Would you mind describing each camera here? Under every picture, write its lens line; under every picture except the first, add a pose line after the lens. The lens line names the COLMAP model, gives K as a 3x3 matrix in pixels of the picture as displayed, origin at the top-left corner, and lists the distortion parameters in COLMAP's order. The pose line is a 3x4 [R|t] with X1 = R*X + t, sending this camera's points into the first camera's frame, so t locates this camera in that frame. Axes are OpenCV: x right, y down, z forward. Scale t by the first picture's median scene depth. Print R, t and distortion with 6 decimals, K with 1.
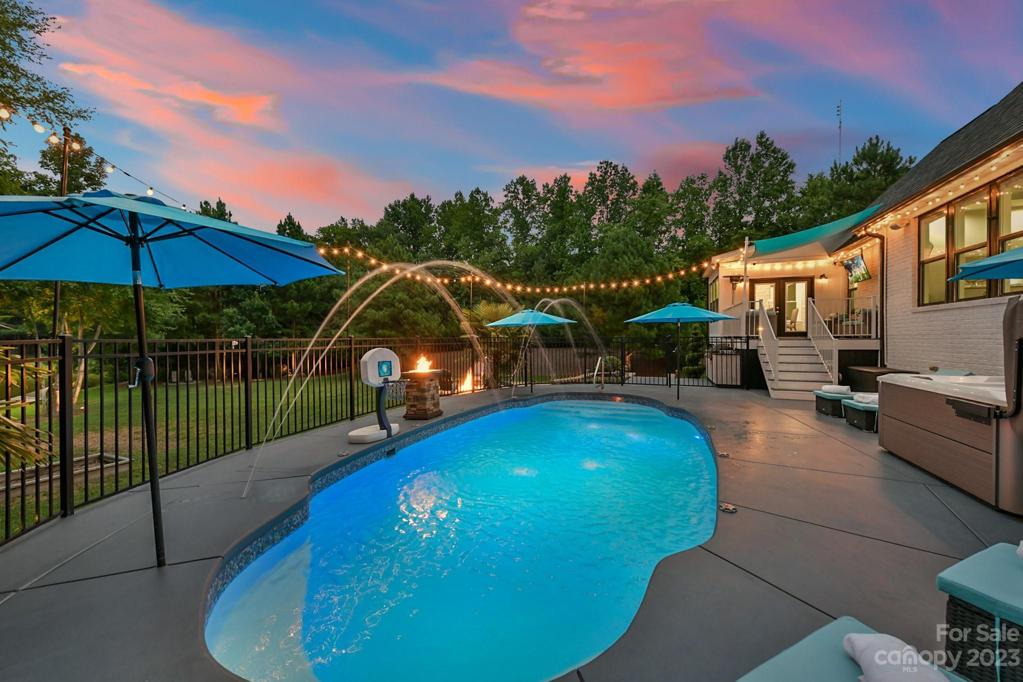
lens RADIAL K [[406.5, 0, 511.2], [0, 406.5, 339.4], [0, 0, 1]] dist [0.004986, -0.000512]
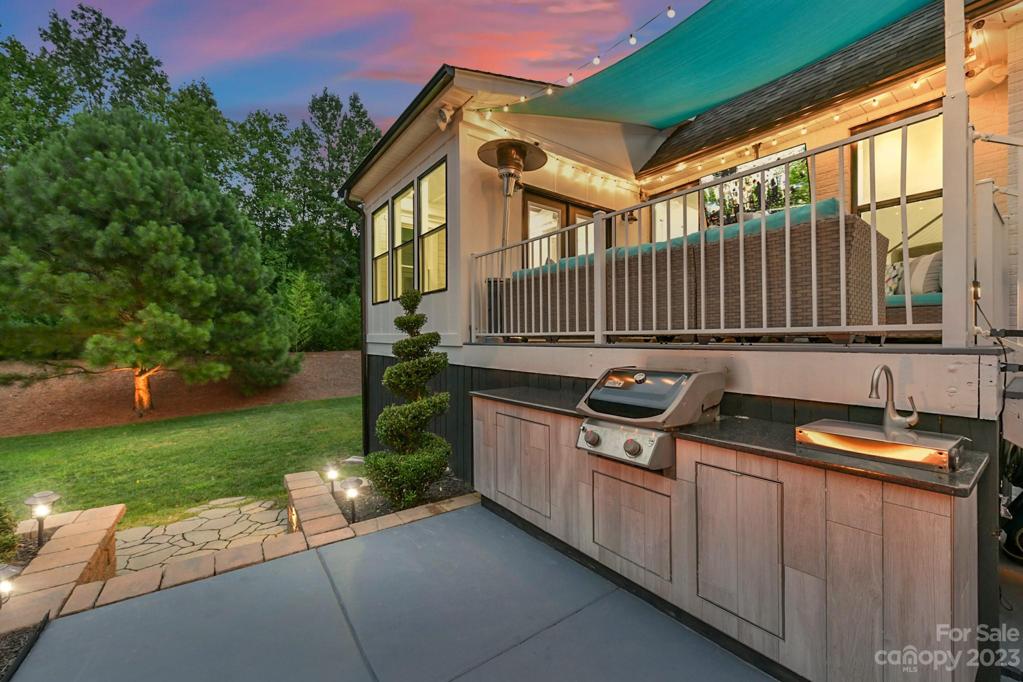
lens RADIAL K [[406.5, 0, 511.2], [0, 406.5, 339.4], [0, 0, 1]] dist [0.004986, -0.000512]
pose [[0.546382, 0.003450, 0.837529, 0.089087], [0.001948, 0.999984, -0.005390, -0.000975], [-0.837534, 0.004576, 0.546366, 0.269692]]
